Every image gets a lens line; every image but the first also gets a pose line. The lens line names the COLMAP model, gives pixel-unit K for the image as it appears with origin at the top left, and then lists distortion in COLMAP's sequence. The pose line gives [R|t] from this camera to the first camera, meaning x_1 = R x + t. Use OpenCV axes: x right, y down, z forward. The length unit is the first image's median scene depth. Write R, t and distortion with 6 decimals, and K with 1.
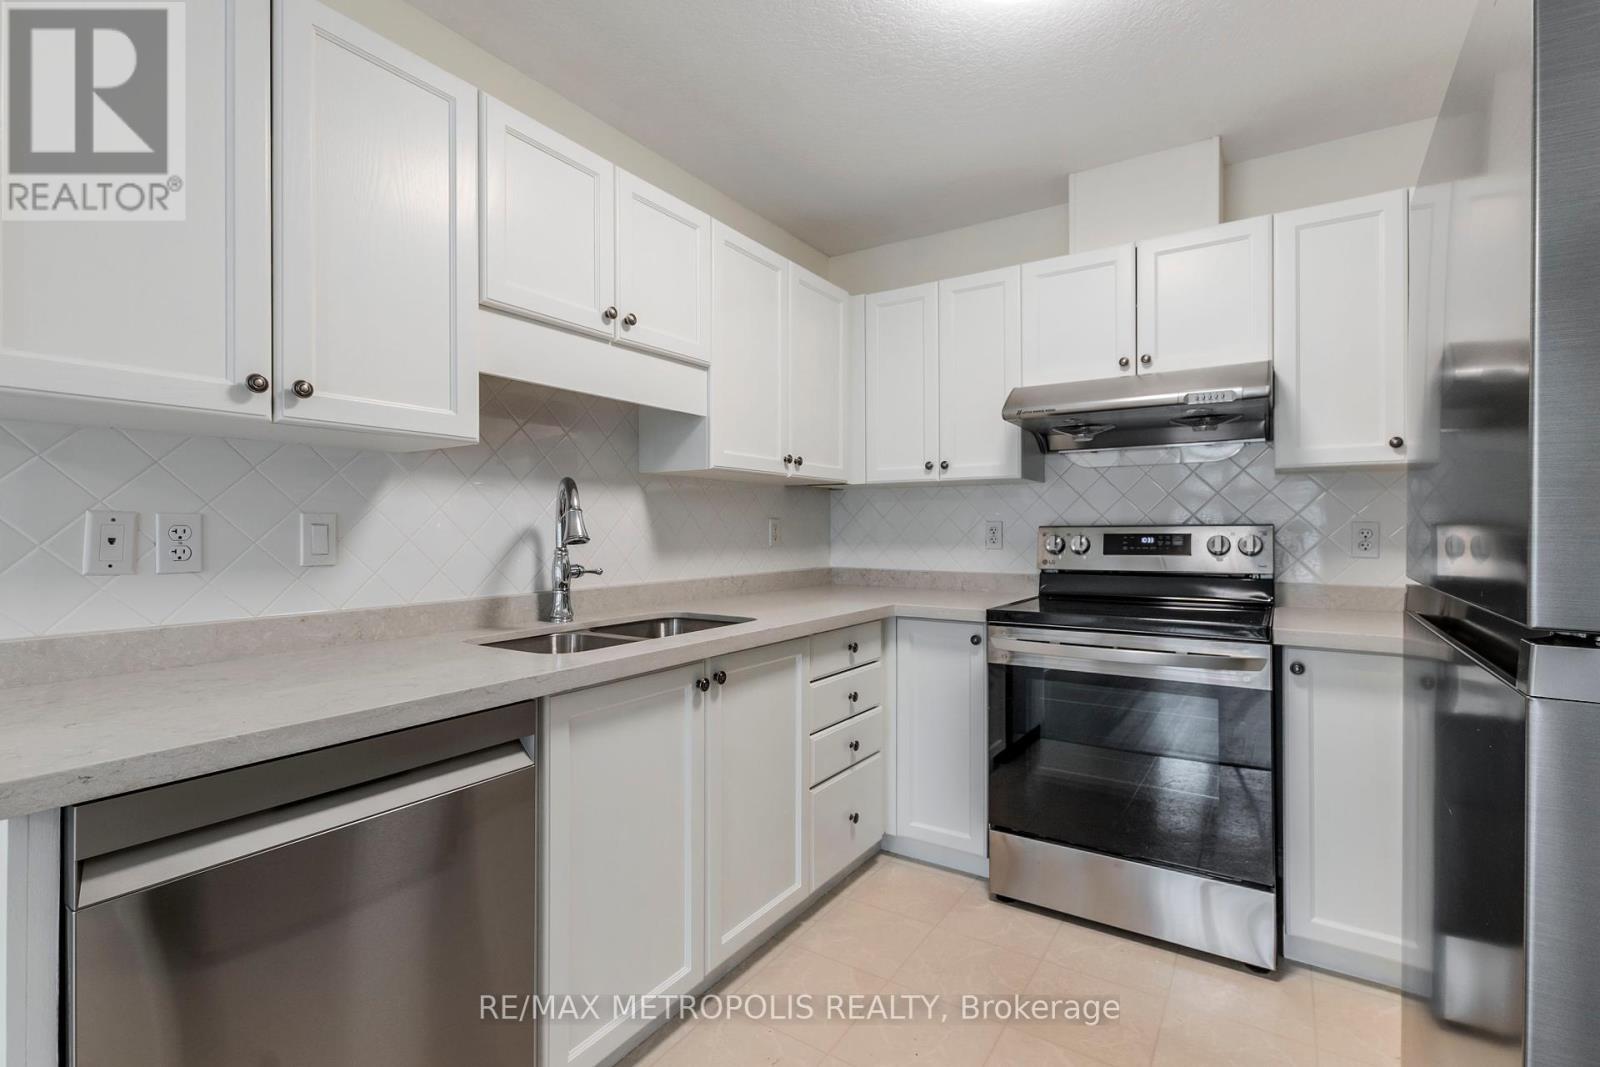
lens RADIAL K [[745.4, 0, 804.4], [0, 745.4, 524.5], [0, 0, 1]] dist [0.013697, 0.000158]
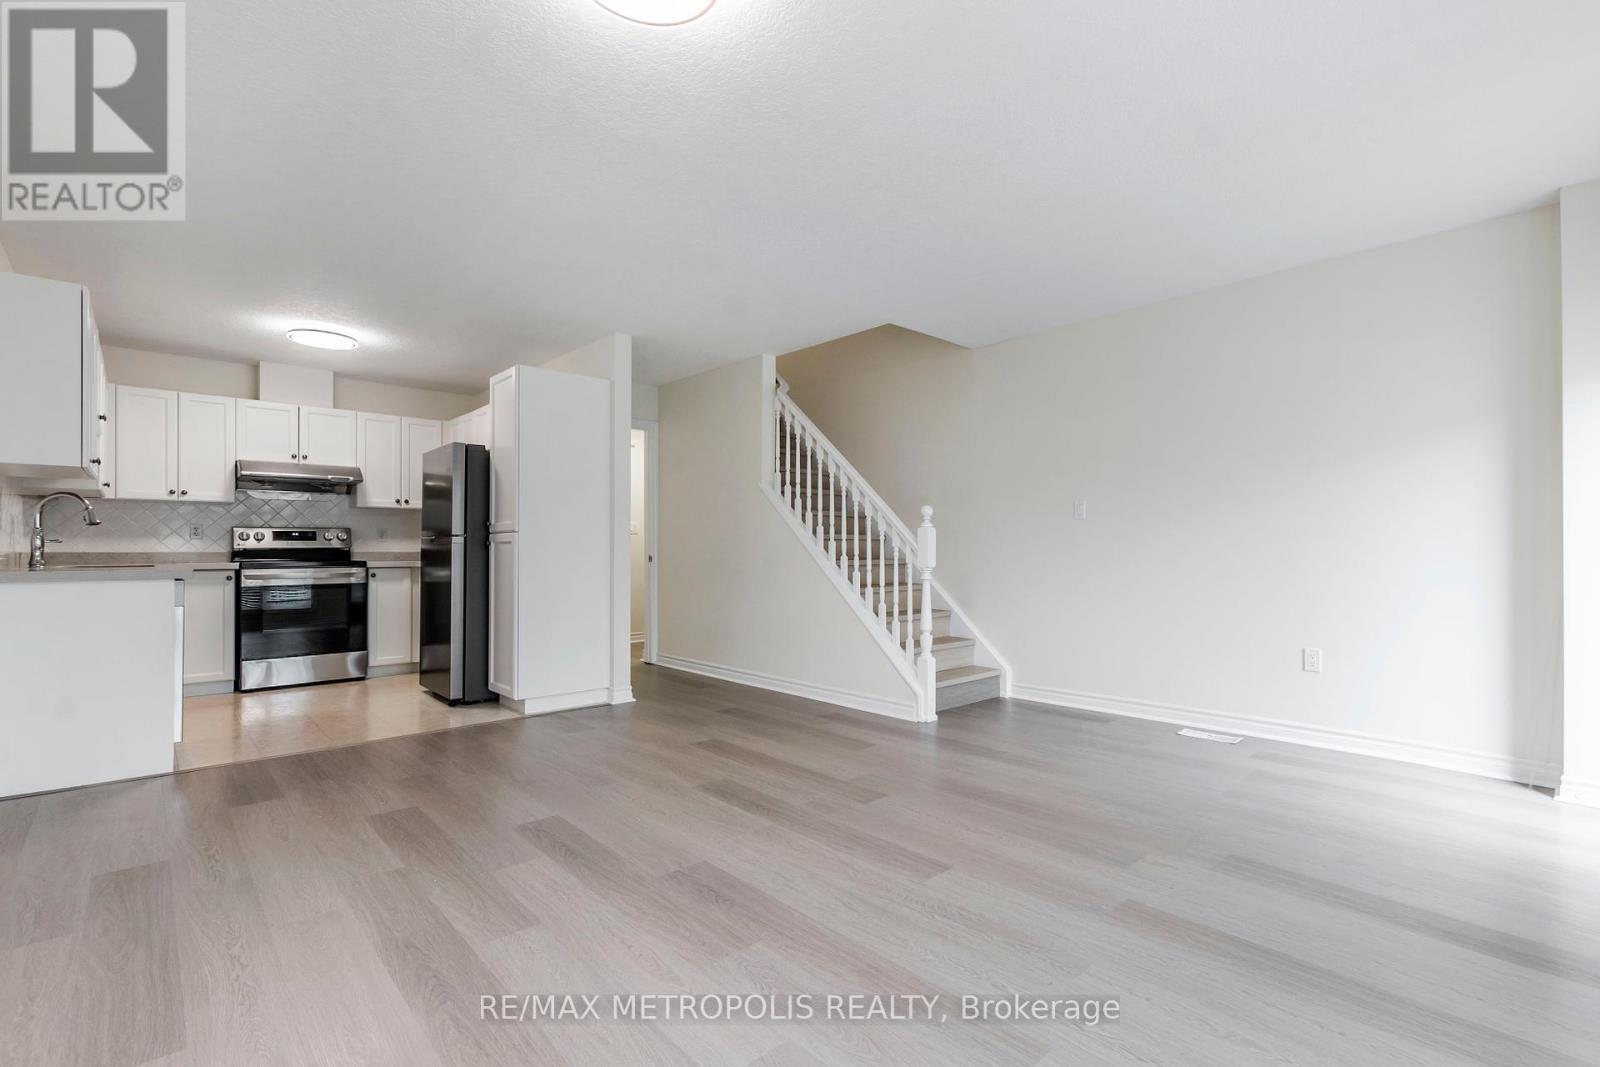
lens RADIAL K [[720.9, 0, 802.5], [0, 720.9, 548.2], [0, 0, 1]] dist [0.007659, -0.001175]
pose [[0.252470, 0.004997, 0.967592, -1.282787], [0.000841, 0.999985, -0.005384, 0.077756], [-0.967604, 0.002173, 0.252463, -1.044681]]
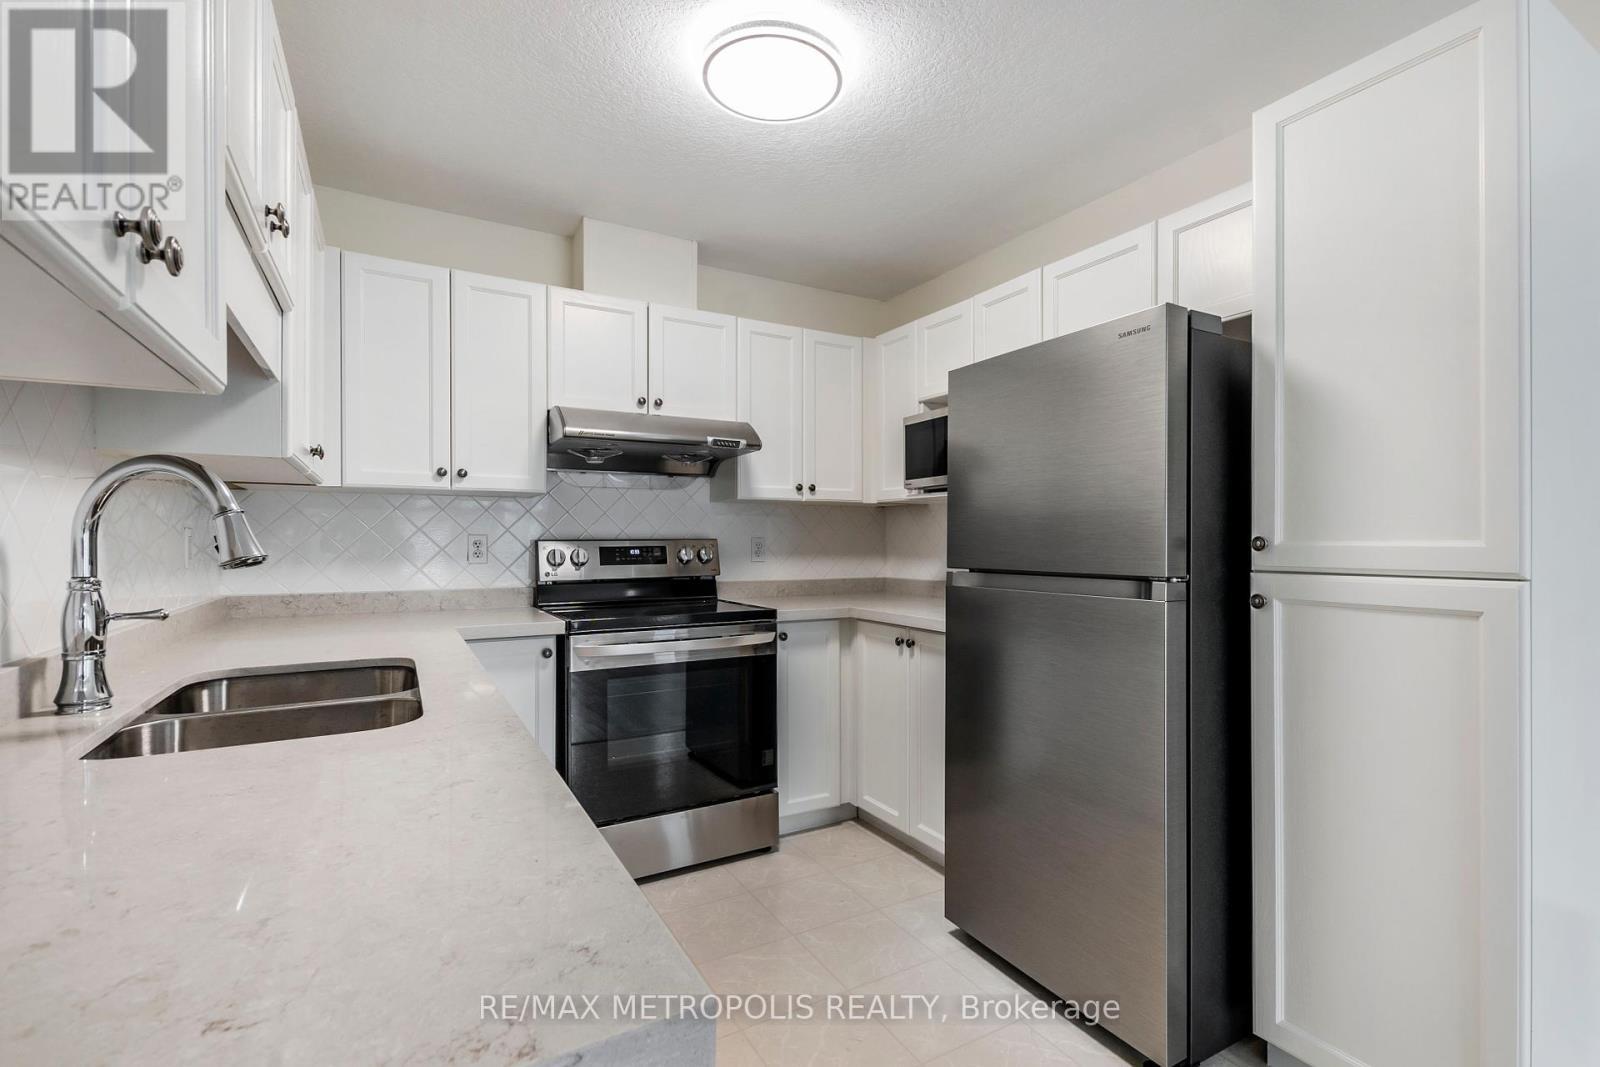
lens RADIAL K [[720.9, 0, 800.9], [0, 720.9, 542.6], [0, 0, 1]] dist [0.007659, -0.001175]
pose [[0.457933, 0.000166, 0.888987, -0.448333], [-0.001474, 0.999999, 0.000572, 0.005327], [-0.888985, -0.001572, 0.457933, 0.239906]]
